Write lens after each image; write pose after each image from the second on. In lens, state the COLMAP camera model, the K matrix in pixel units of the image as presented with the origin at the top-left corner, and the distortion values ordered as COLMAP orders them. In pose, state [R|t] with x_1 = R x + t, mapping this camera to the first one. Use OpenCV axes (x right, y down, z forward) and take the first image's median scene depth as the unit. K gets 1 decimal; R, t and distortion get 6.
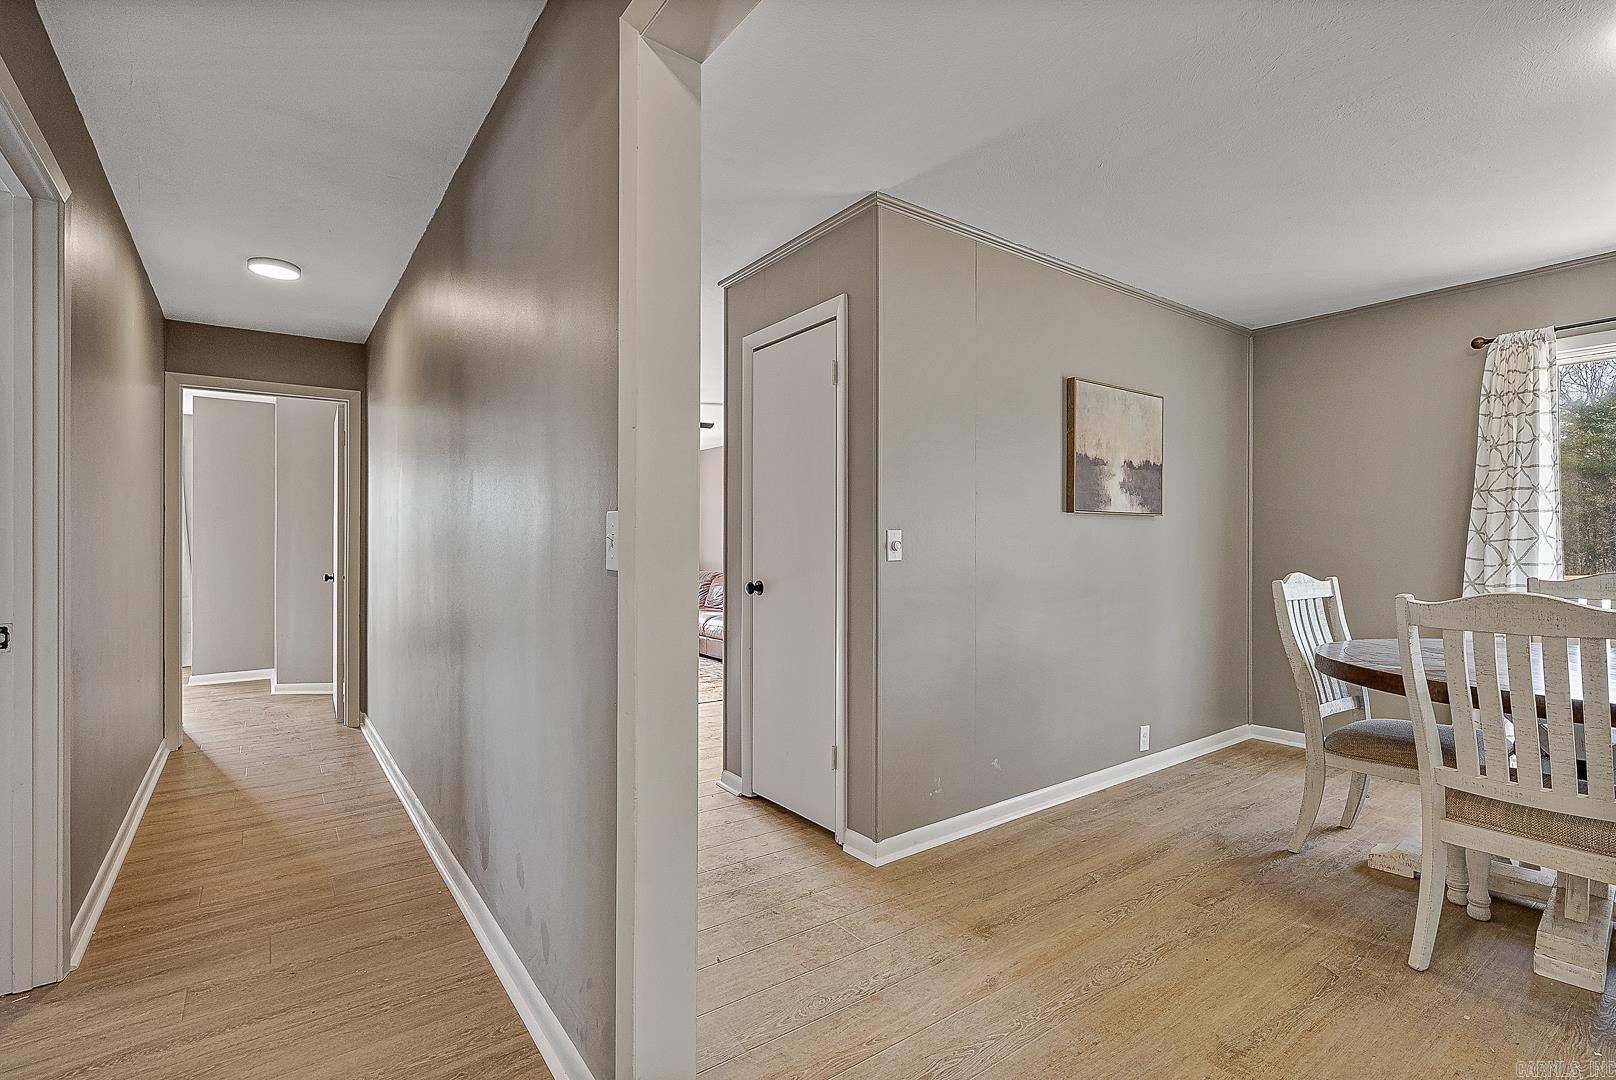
lens RADIAL K [[746.5, 0, 808.0], [0, 746.5, 540.0], [0, 0, 1]] dist [0.017417, 0.000350]
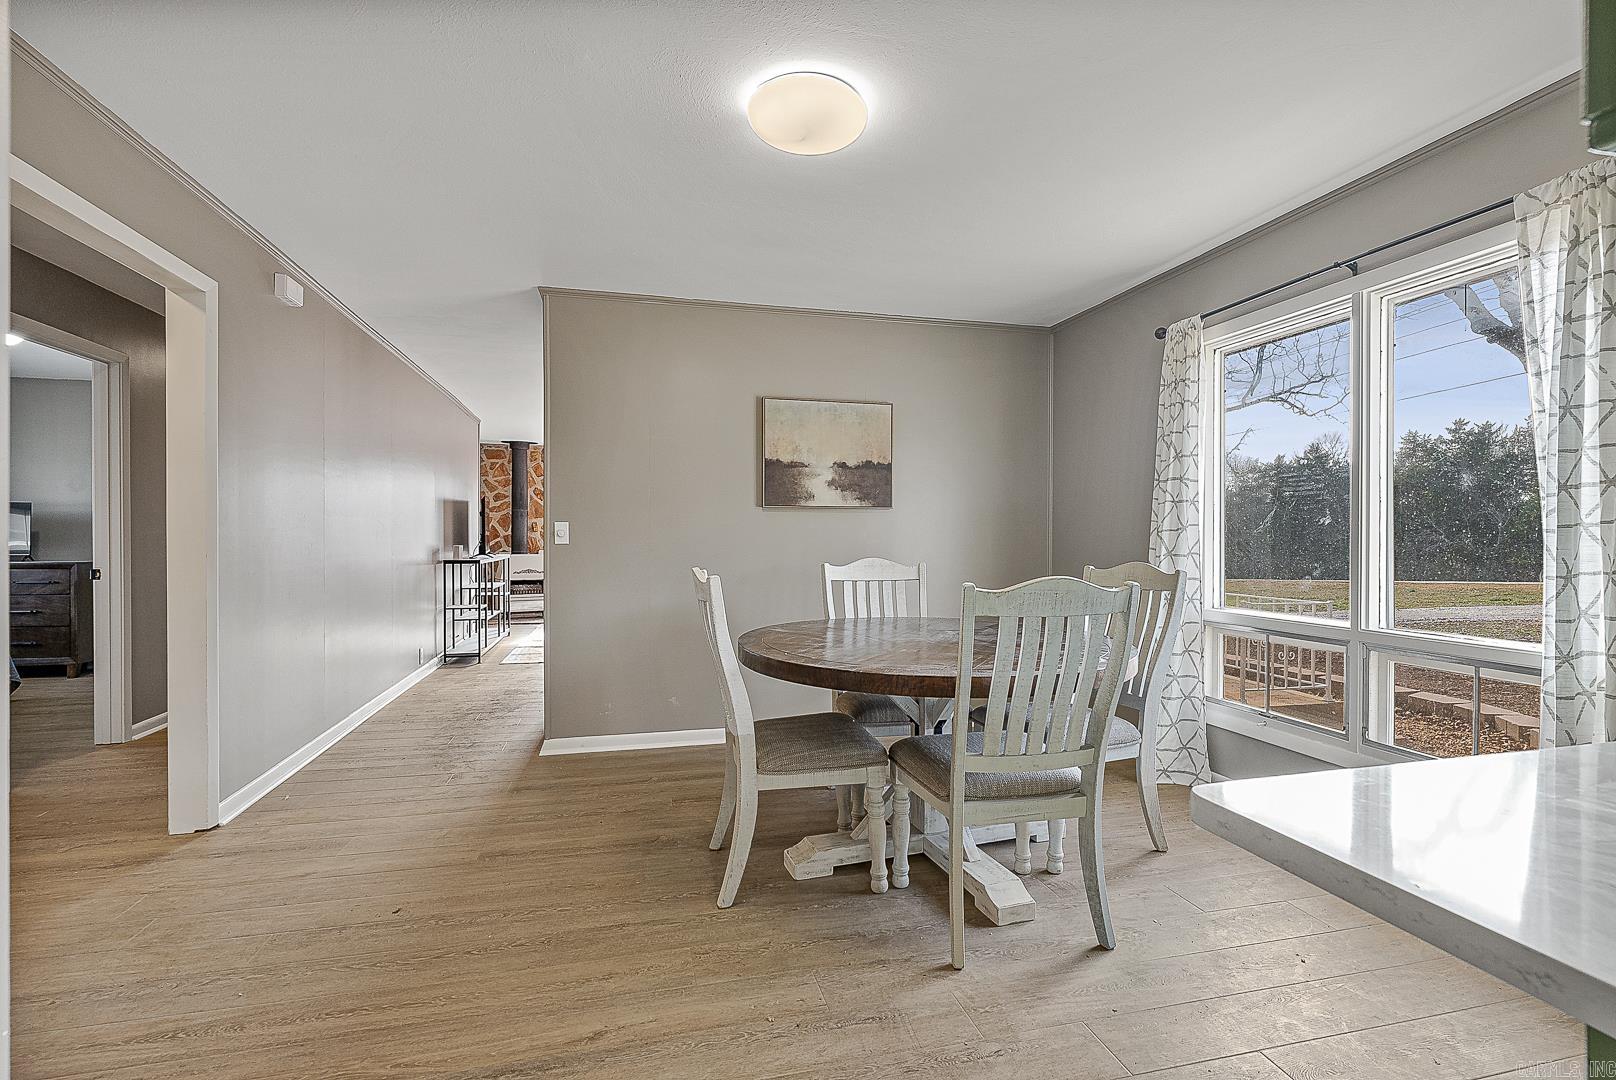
lens RADIAL K [[727.5, 0, 808.0], [0, 727.5, 540.0], [0, 0, 1]] dist [-0.001813, 0.000078]
pose [[0.921824, 0.007772, -0.387531, 0.850230], [-0.002400, 0.999894, 0.014345, -0.000456], [0.387601, -0.012294, 0.921745, -0.067718]]
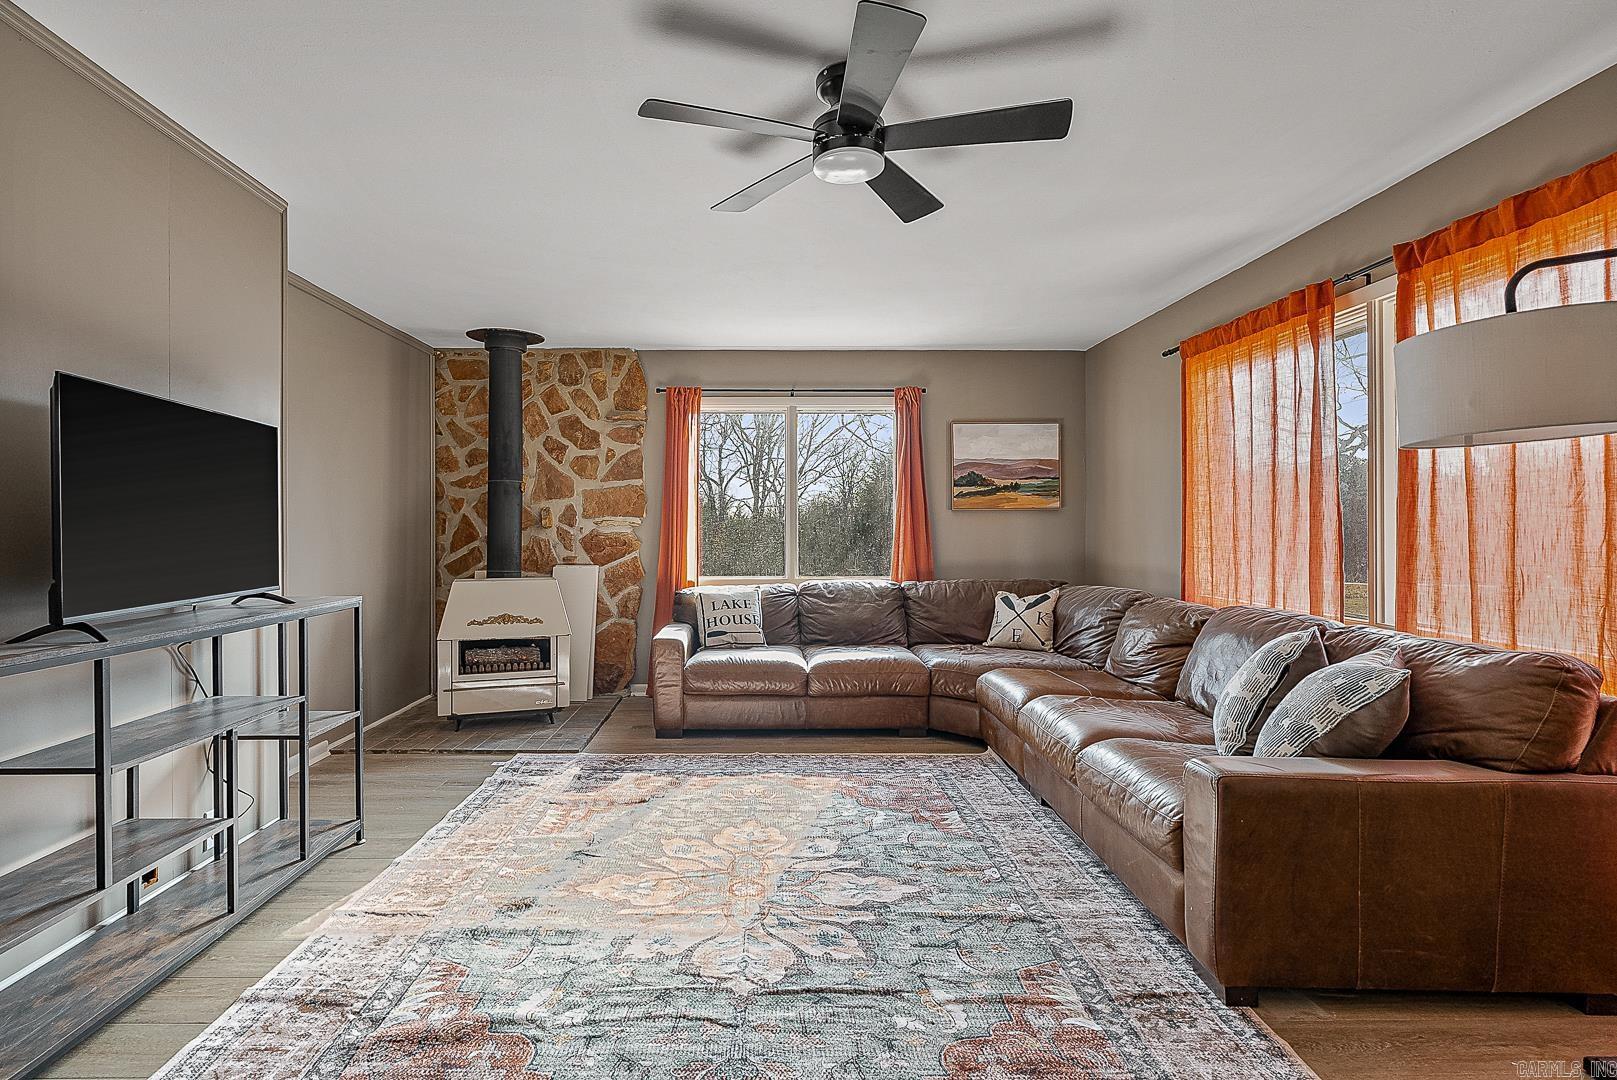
lens RADIAL K [[769.3, 0, 770.7], [0, 769.3, 536.0], [0, 0, 1]] dist [-0.015977, 0.010671]
pose [[0.814205, 0.003134, -0.580569, -0.066910], [0.004736, 0.999916, 0.012040, 0.010664], [0.580559, -0.012552, 0.814122, 1.226834]]
